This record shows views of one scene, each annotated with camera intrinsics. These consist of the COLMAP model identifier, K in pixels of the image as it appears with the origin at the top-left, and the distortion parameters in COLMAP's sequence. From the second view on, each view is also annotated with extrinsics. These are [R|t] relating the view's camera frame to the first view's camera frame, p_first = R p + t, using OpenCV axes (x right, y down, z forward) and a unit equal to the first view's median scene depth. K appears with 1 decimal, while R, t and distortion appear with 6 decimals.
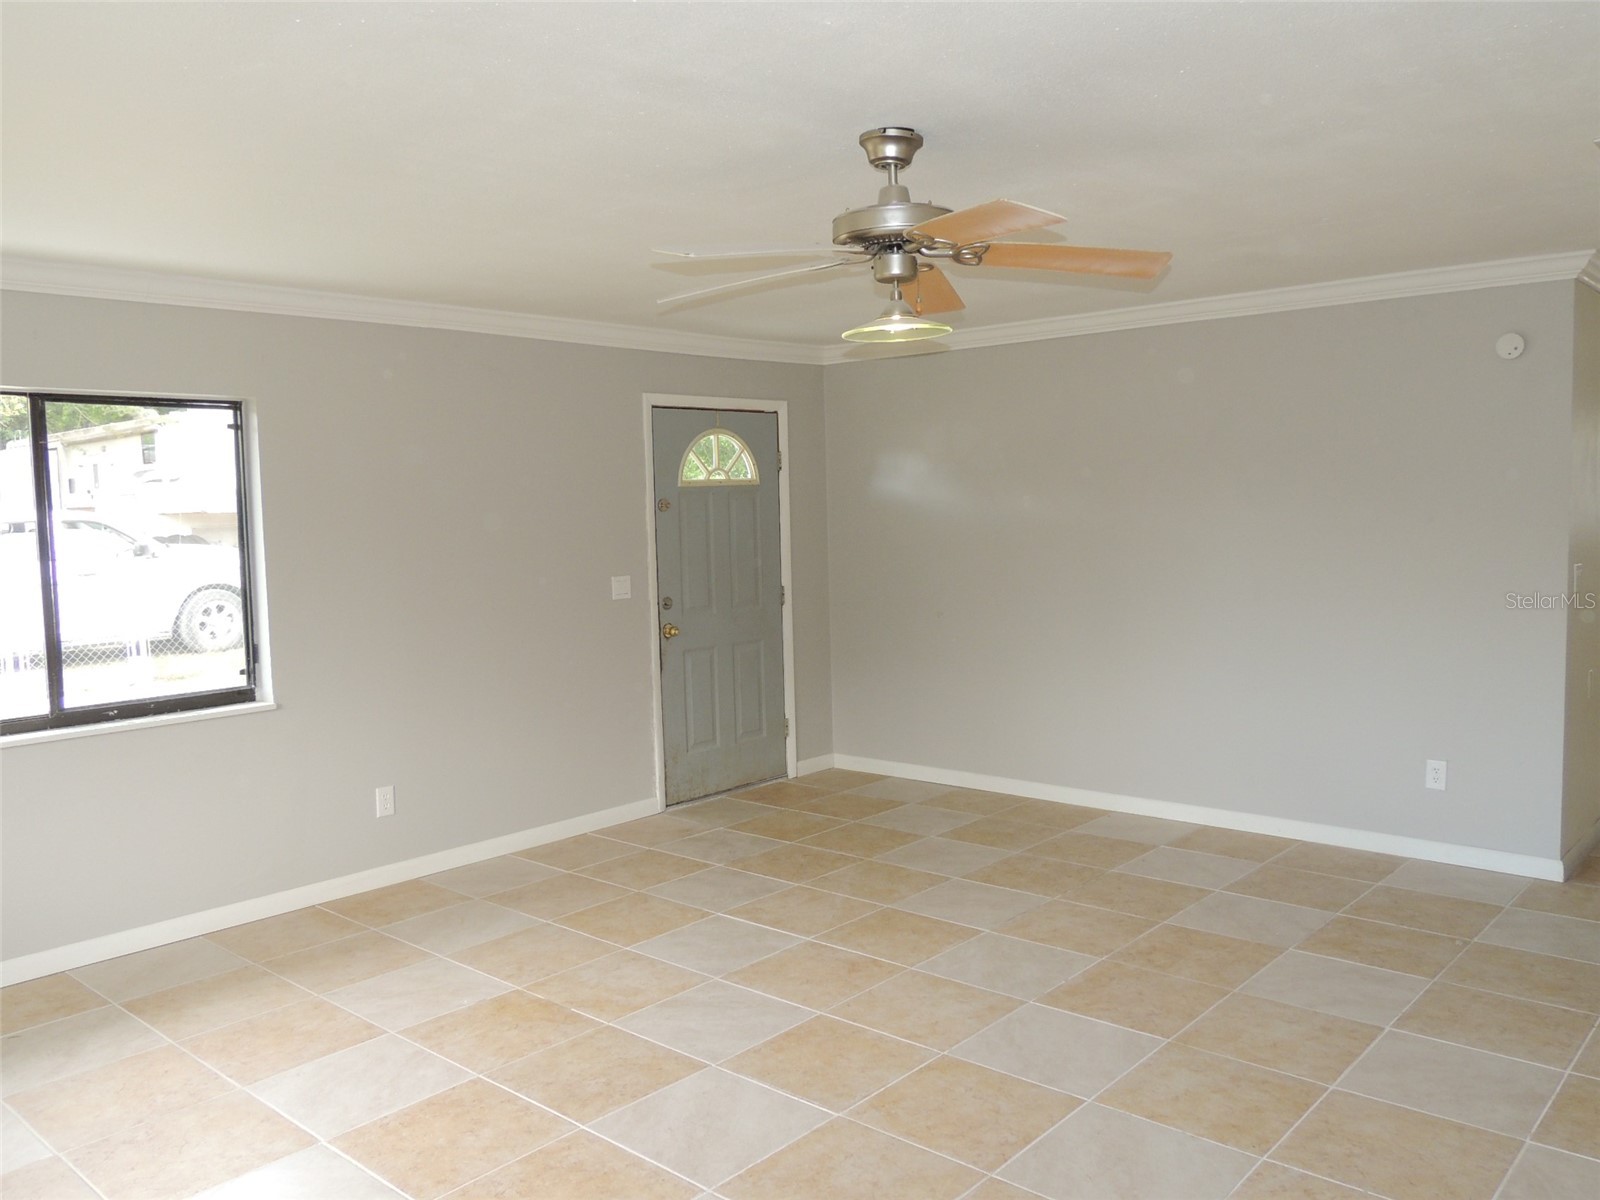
lens RADIAL K [[1259.1, 0, 808.6], [0, 1259.1, 600.8], [0, 0, 1]] dist [-0.030928, 0.008476]
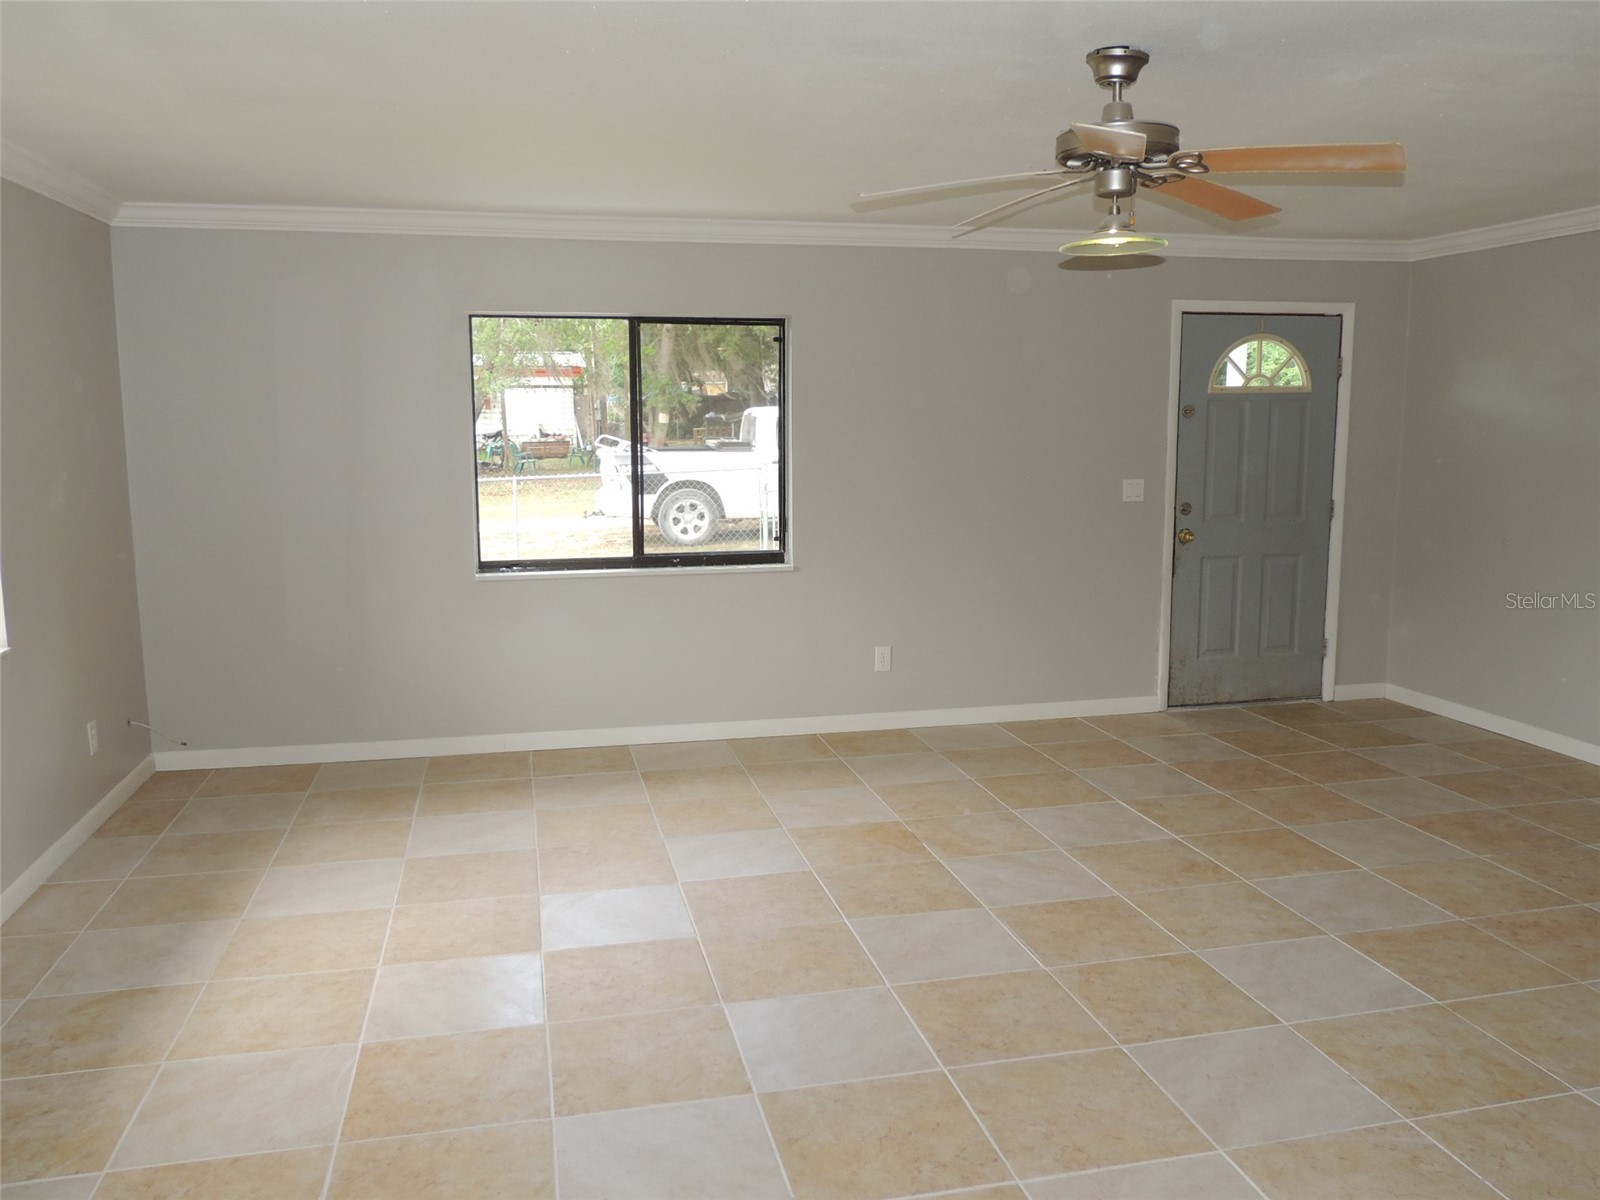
lens RADIAL K [[1262.6, 0, 802.0], [0, 1262.6, 588.6], [0, 0, 1]] dist [-0.031312, -0.002357]
pose [[0.812468, 0.098140, -0.574687, 0.296777], [-0.060265, 0.994587, 0.084646, -0.001578], [0.579883, -0.034138, 0.813984, -0.008098]]
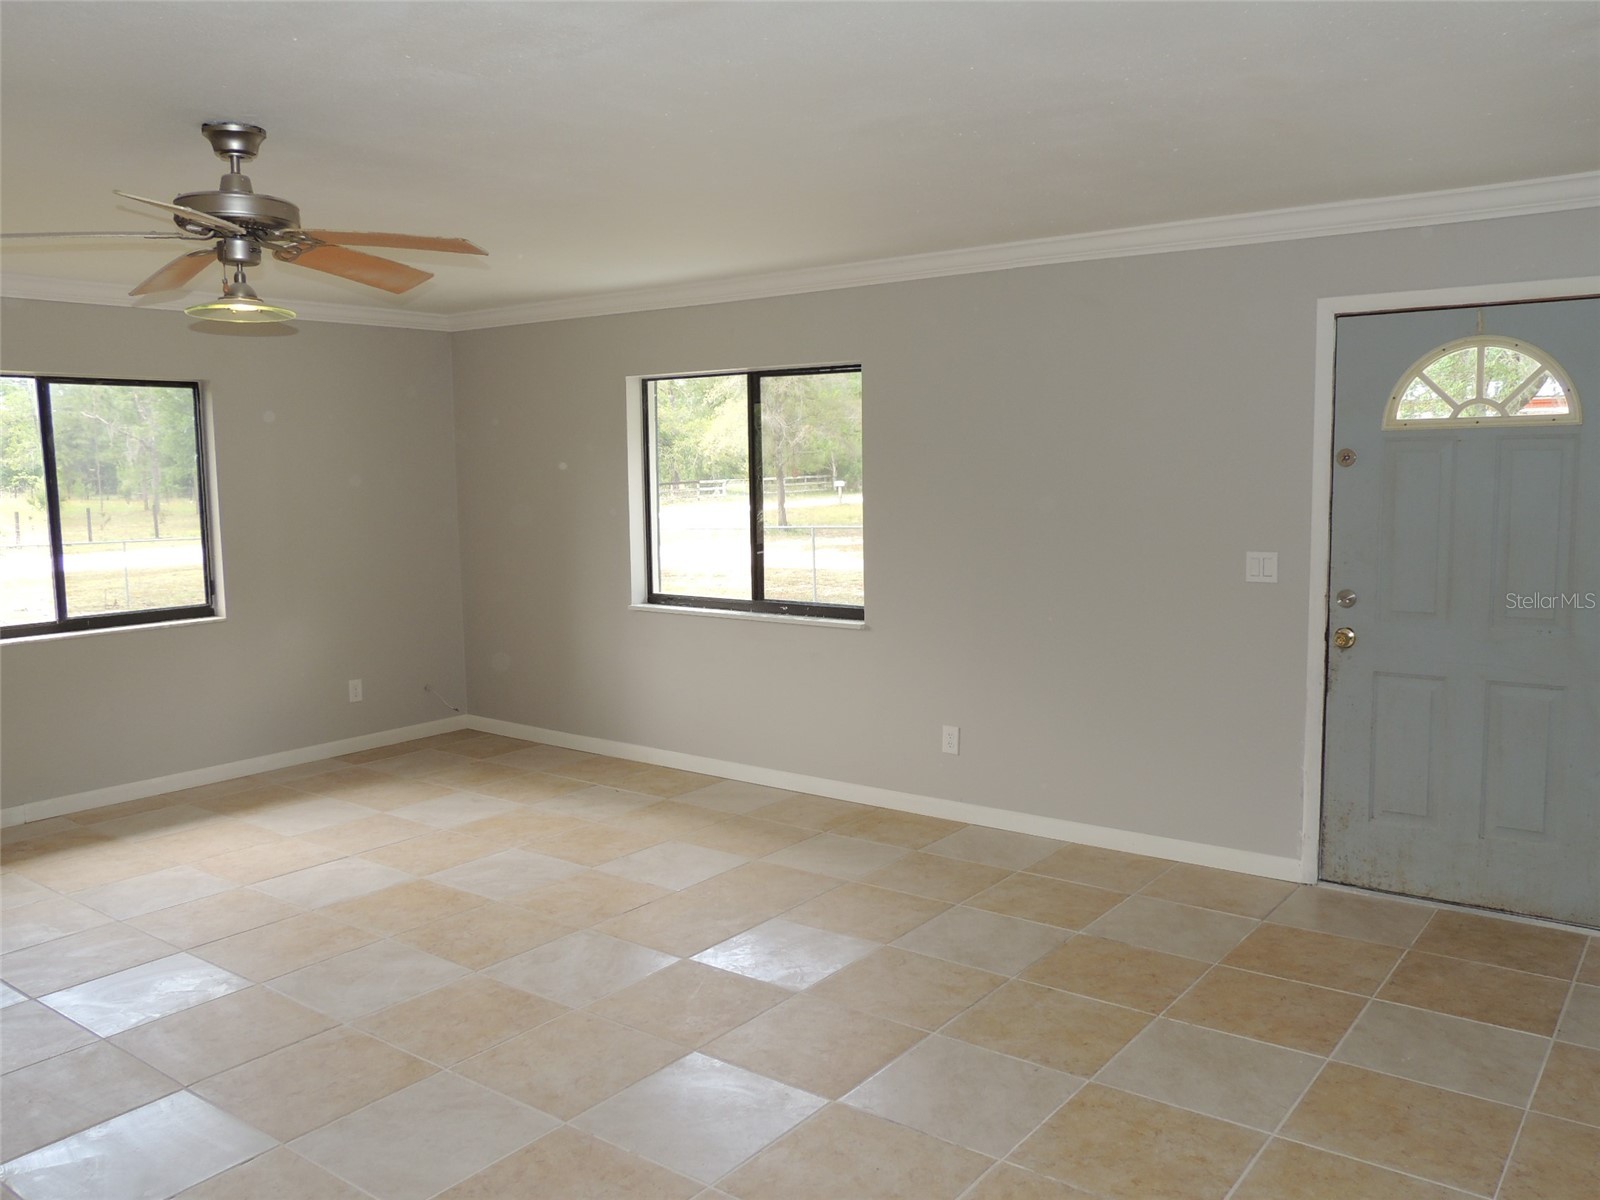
lens RADIAL K [[1259.1, 0, 808.6], [0, 1259.1, 600.8], [0, 0, 1]] dist [-0.030928, 0.008476]
pose [[0.079953, 0.132104, -0.988006, 0.721706], [-0.069050, 0.989532, 0.126720, -0.084404], [0.994404, 0.058090, 0.088237, 0.844482]]
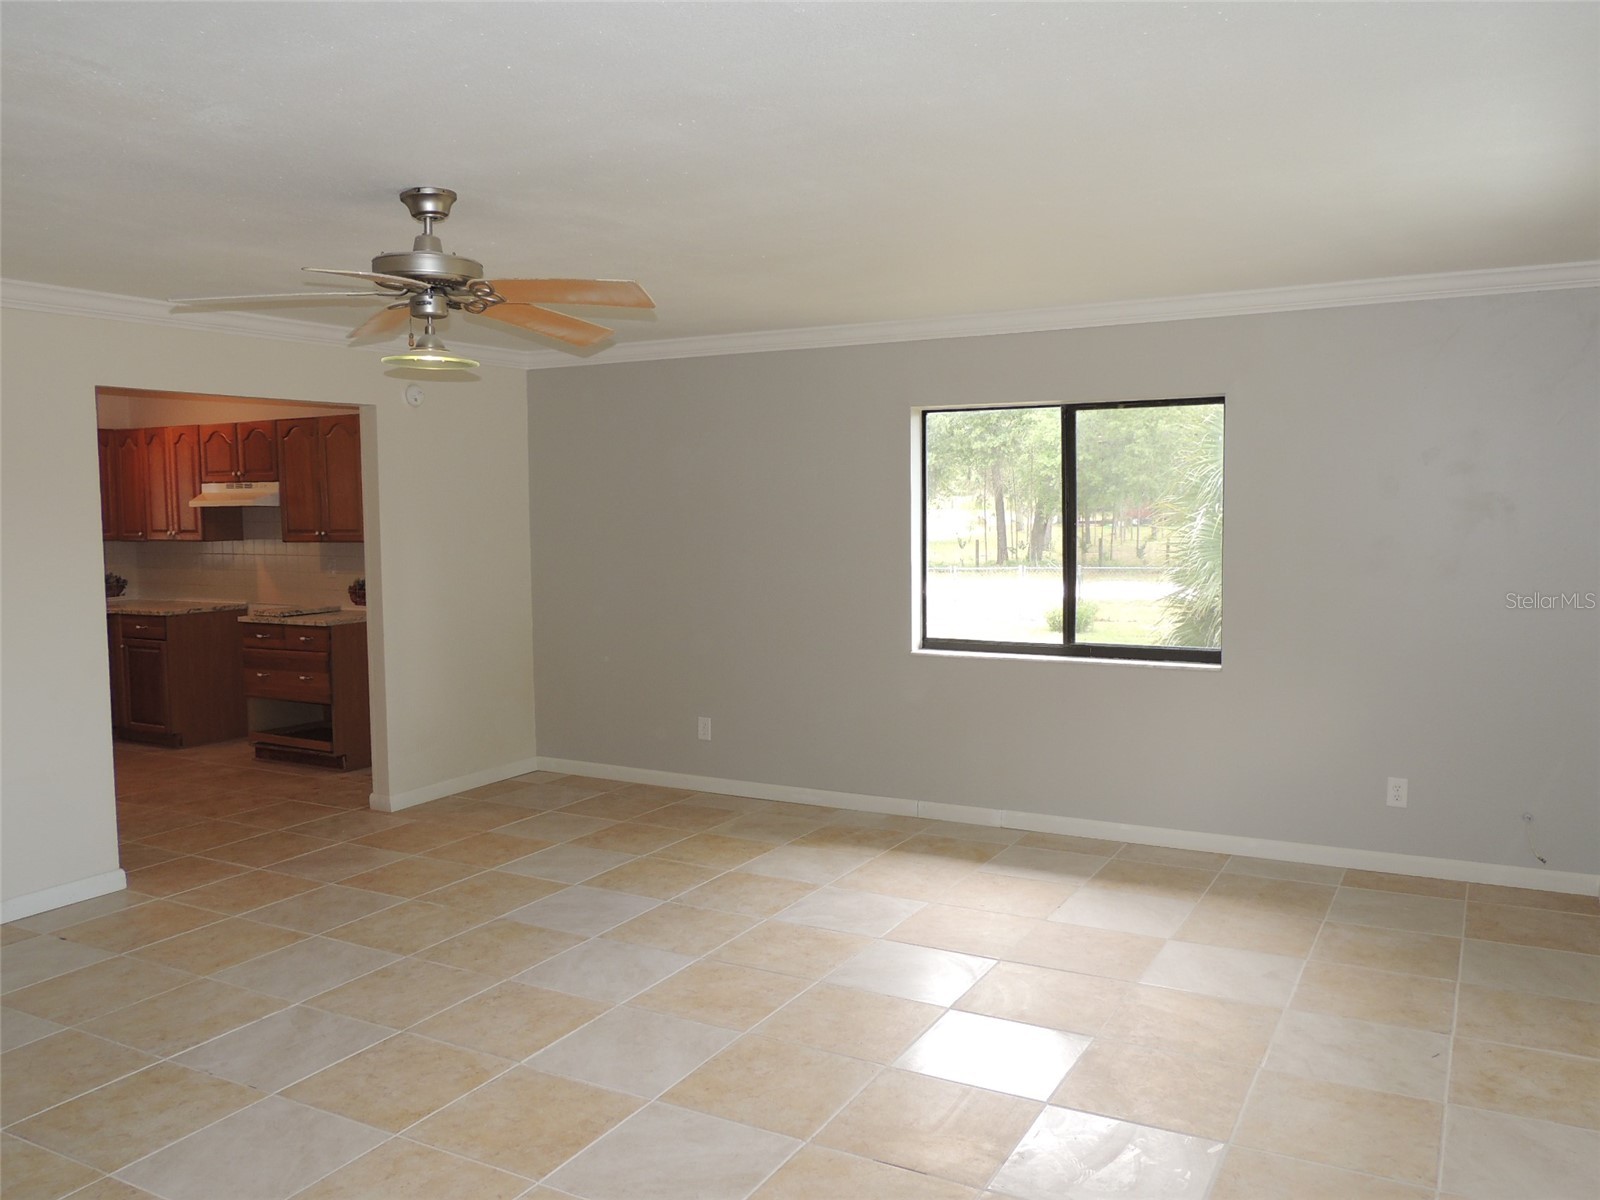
lens RADIAL K [[1259.1, 0, 808.6], [0, 1259.1, 600.8], [0, 0, 1]] dist [-0.030928, 0.008476]
pose [[-0.974249, 0.053041, -0.219147, -0.002273], [0.017216, 0.986599, 0.162254, -0.107821], [0.224816, 0.154303, -0.962106, 1.345531]]
